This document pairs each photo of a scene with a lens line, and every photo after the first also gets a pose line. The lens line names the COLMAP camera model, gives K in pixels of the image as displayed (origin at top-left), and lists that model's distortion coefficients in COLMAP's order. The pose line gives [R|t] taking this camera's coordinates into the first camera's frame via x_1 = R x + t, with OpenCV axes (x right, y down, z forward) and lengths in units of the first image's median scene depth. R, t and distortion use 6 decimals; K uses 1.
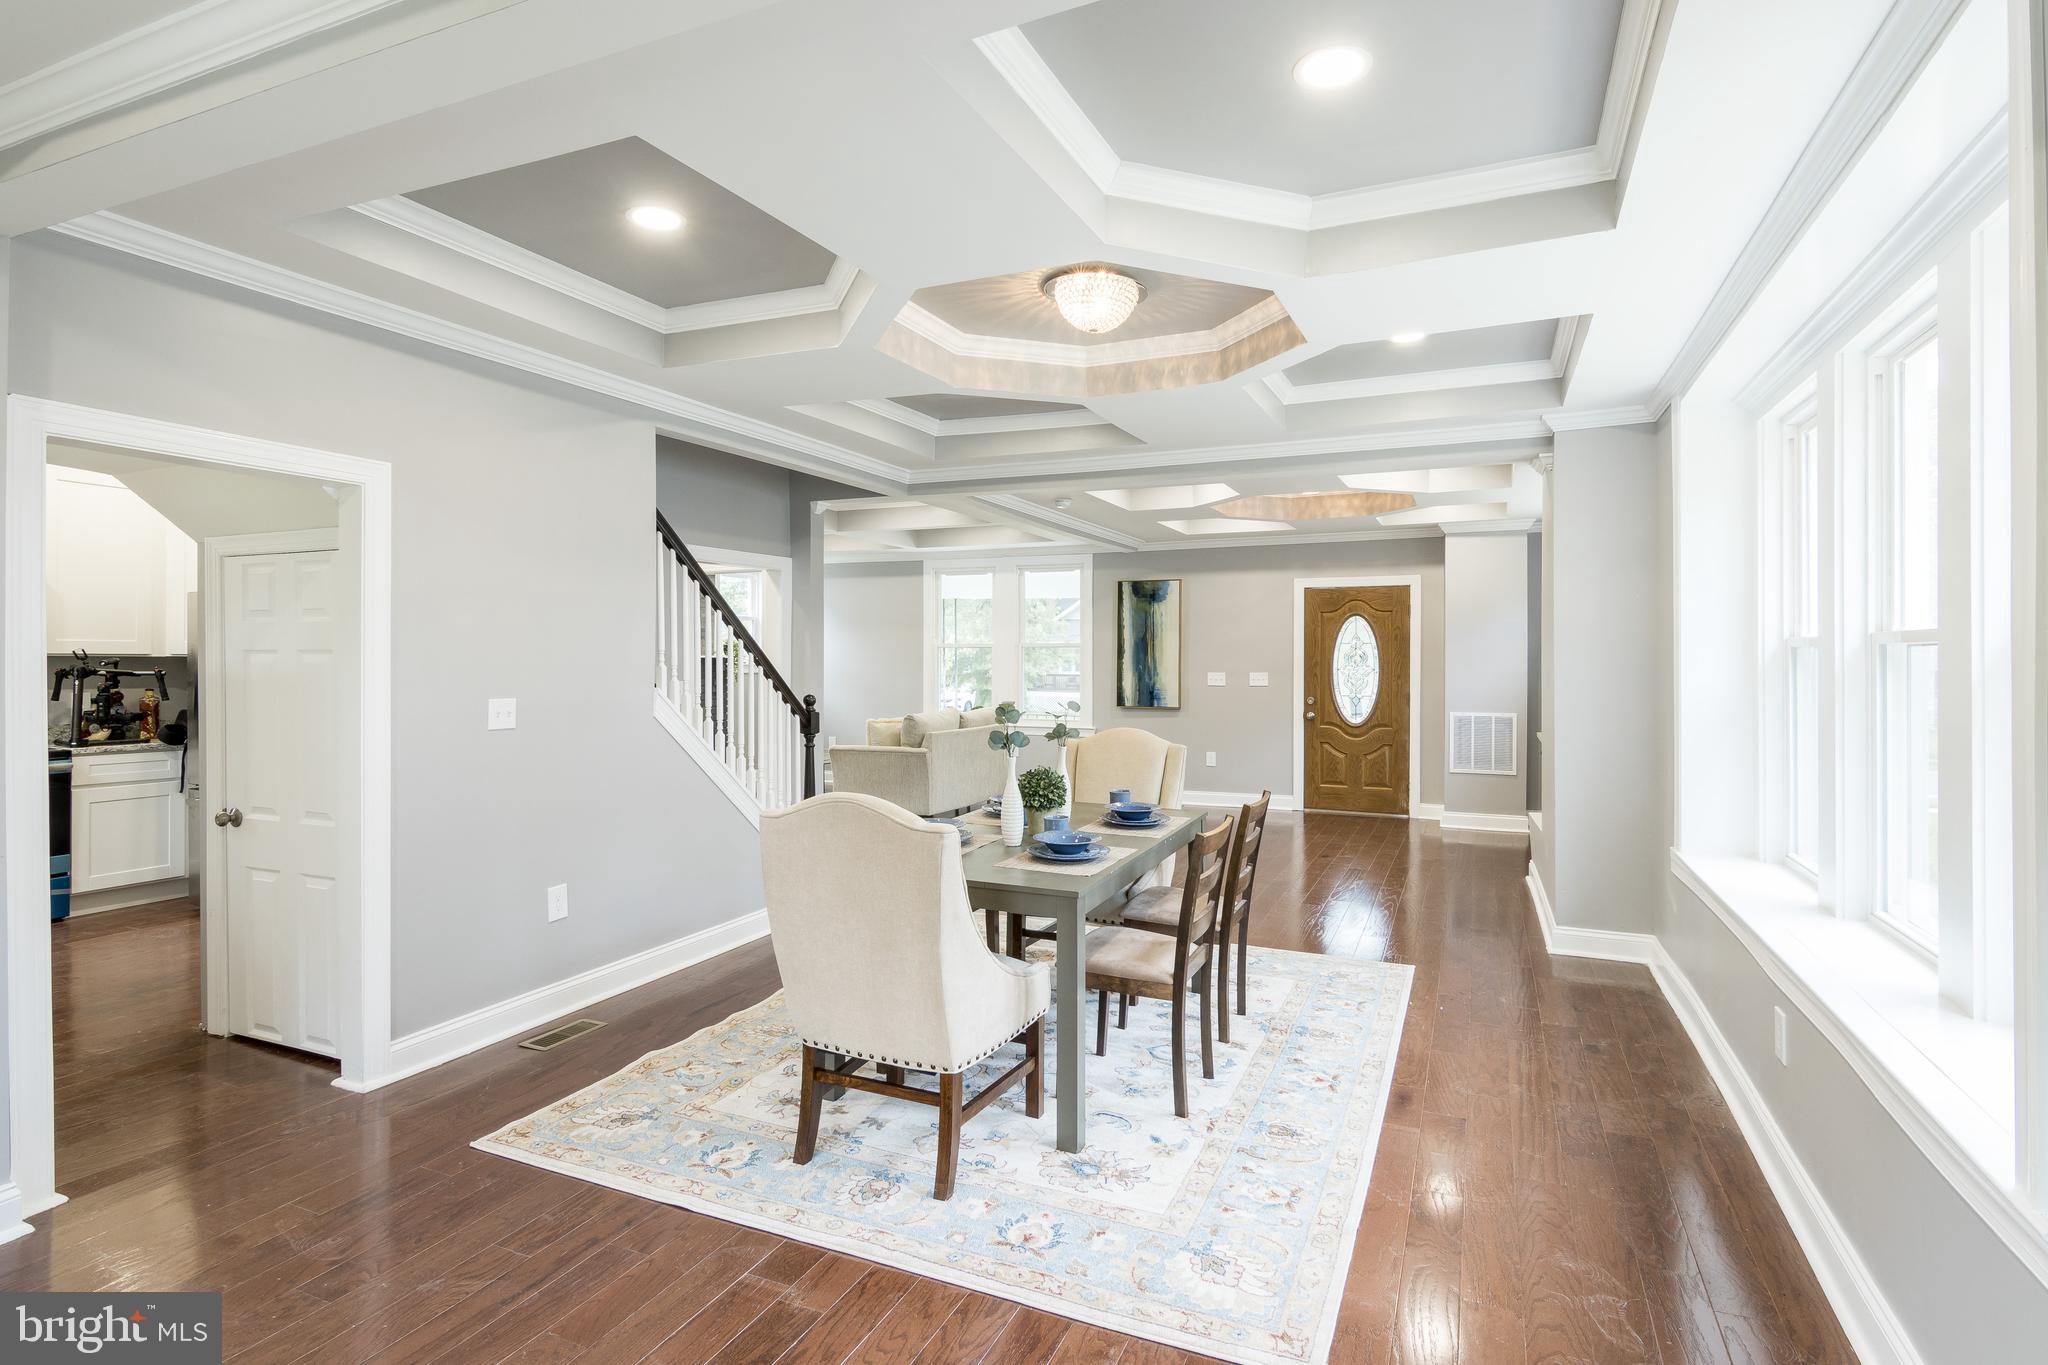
lens RADIAL K [[1030.2, 0, 1033.5], [0, 1030.2, 662.8], [0, 0, 1]] dist [0.013305, -0.013264]
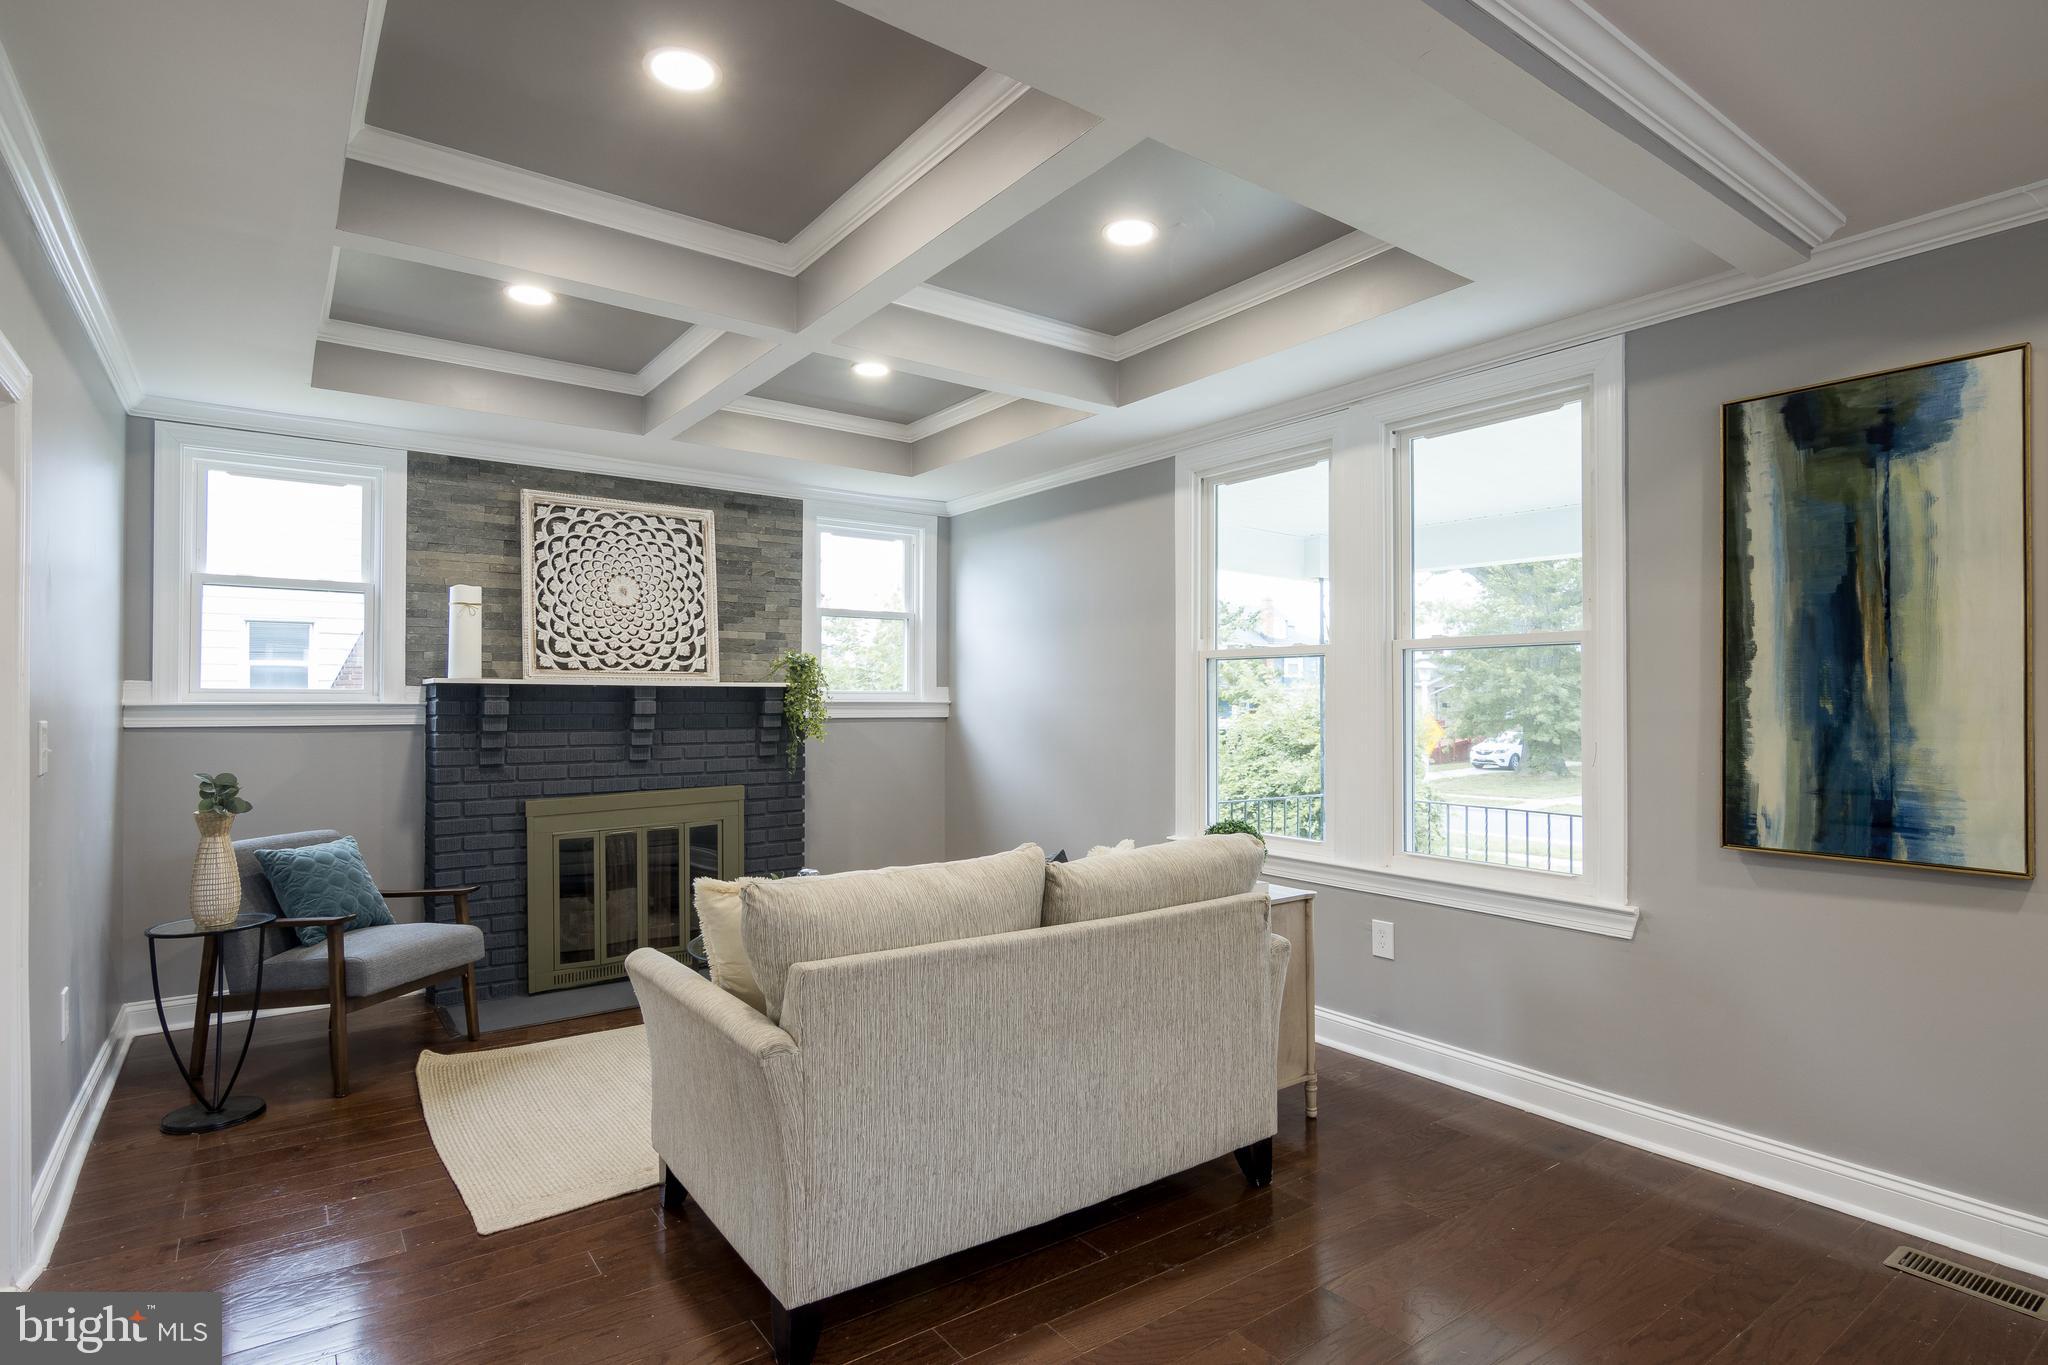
lens RADIAL K [[1030.2, 0, 1037.8], [0, 1030.2, 690.6], [0, 0, 1]] dist [0.013305, -0.013264]
pose [[0.867745, -0.007296, -0.496956, 0.063291], [0.000123, 0.999895, -0.014465, 0.004187], [0.497010, 0.012491, 0.867655, 0.706974]]
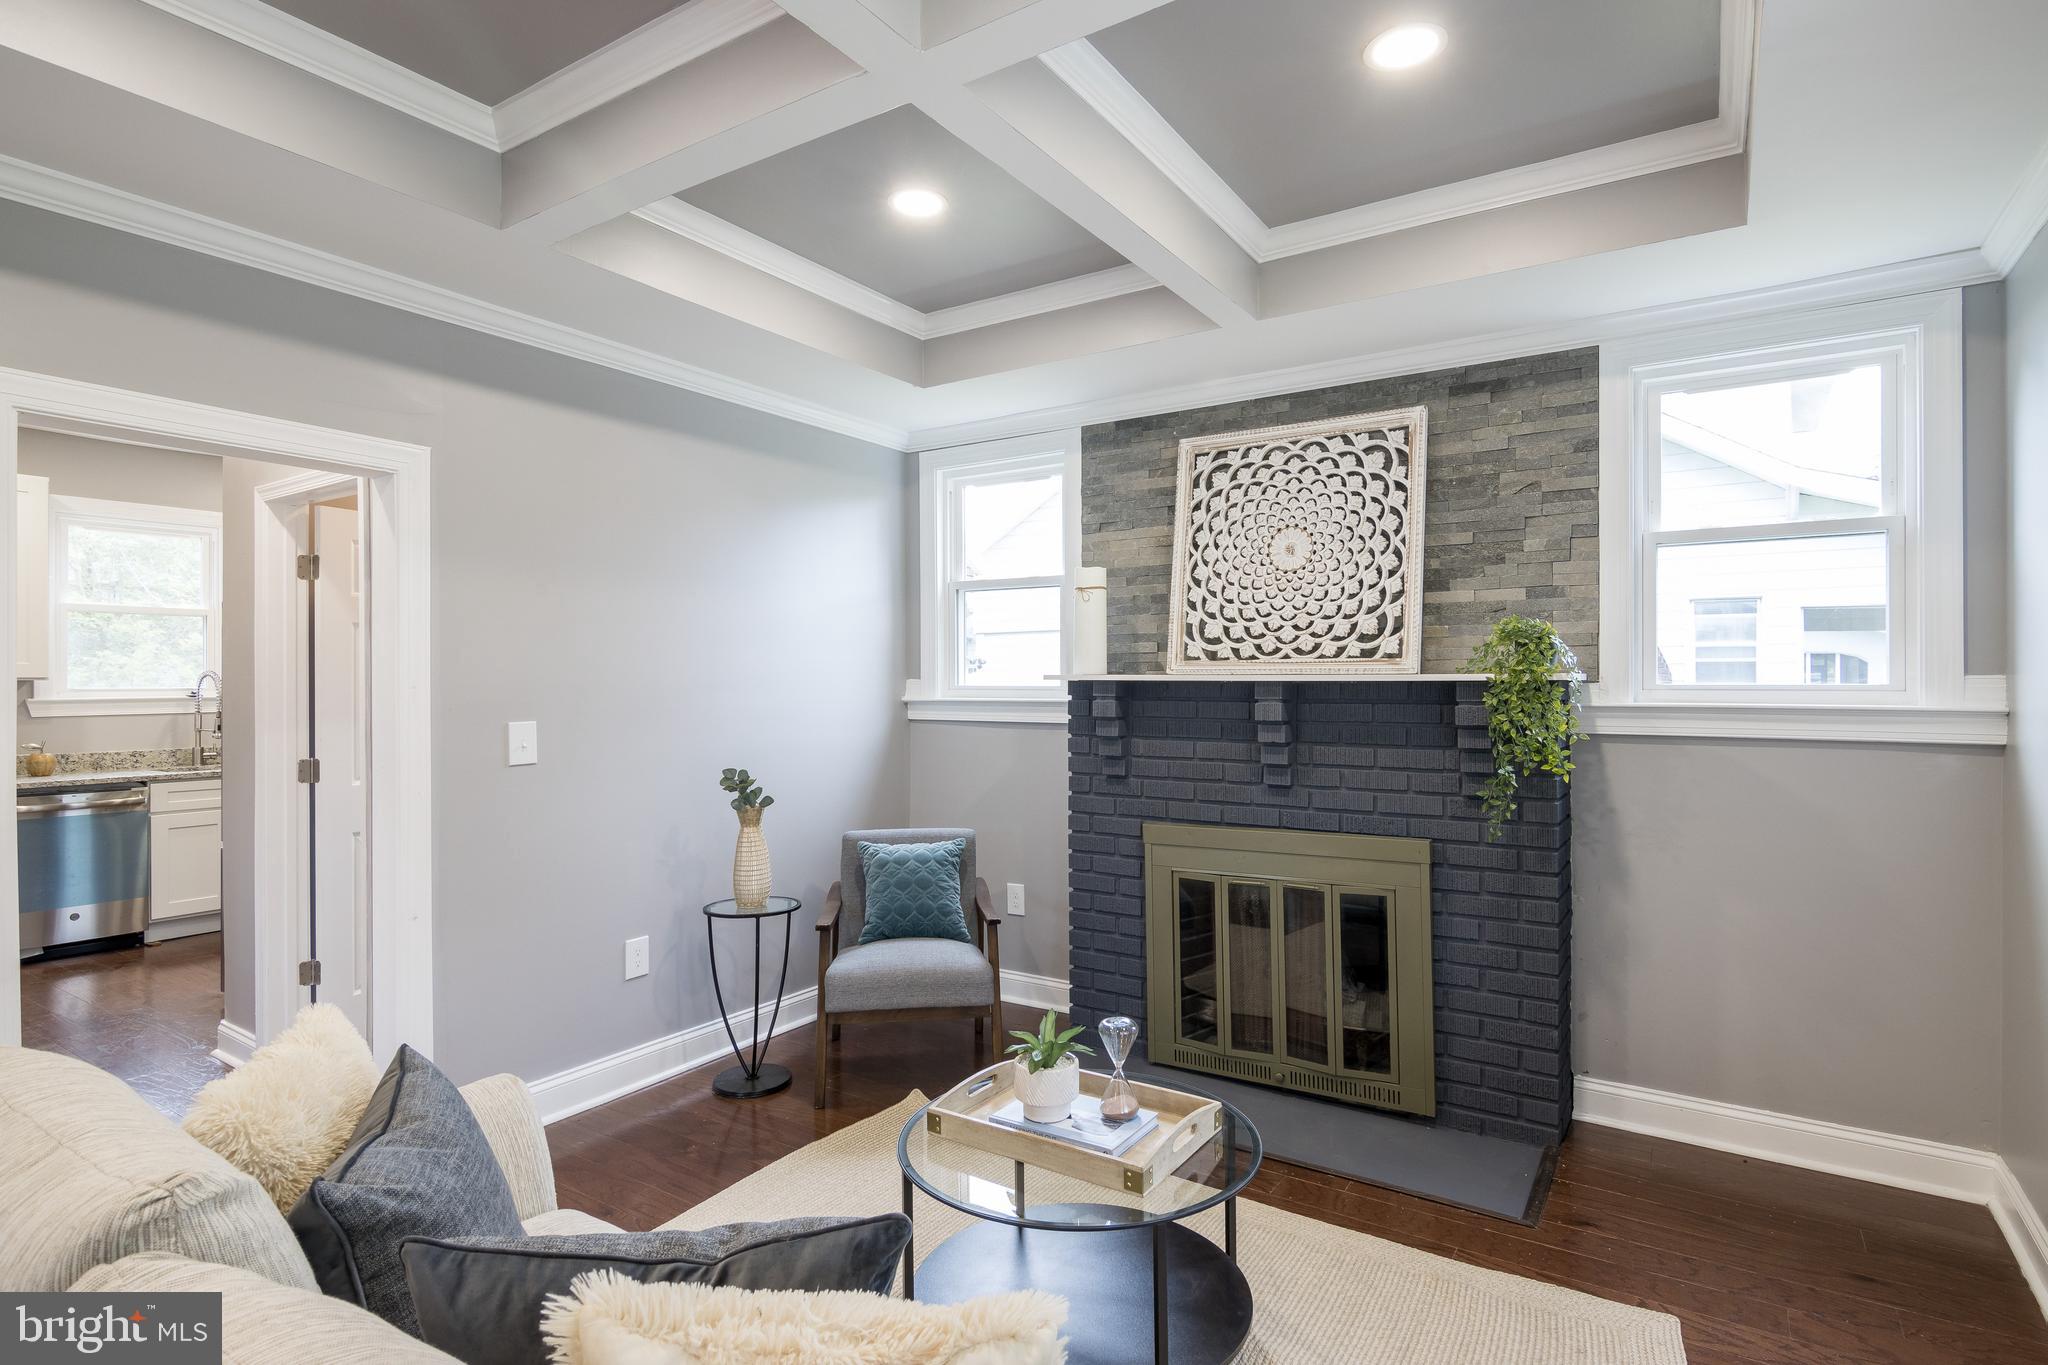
lens RADIAL K [[1030.2, 0, 1068.0], [0, 1030.2, 685.9], [0, 0, 1]] dist [0.013305, -0.013264]
pose [[-0.158232, 0.003113, -0.987397, 0.007098], [-0.002437, 0.999991, 0.003544, -0.005040], [0.987399, 0.002967, -0.158223, 1.045180]]
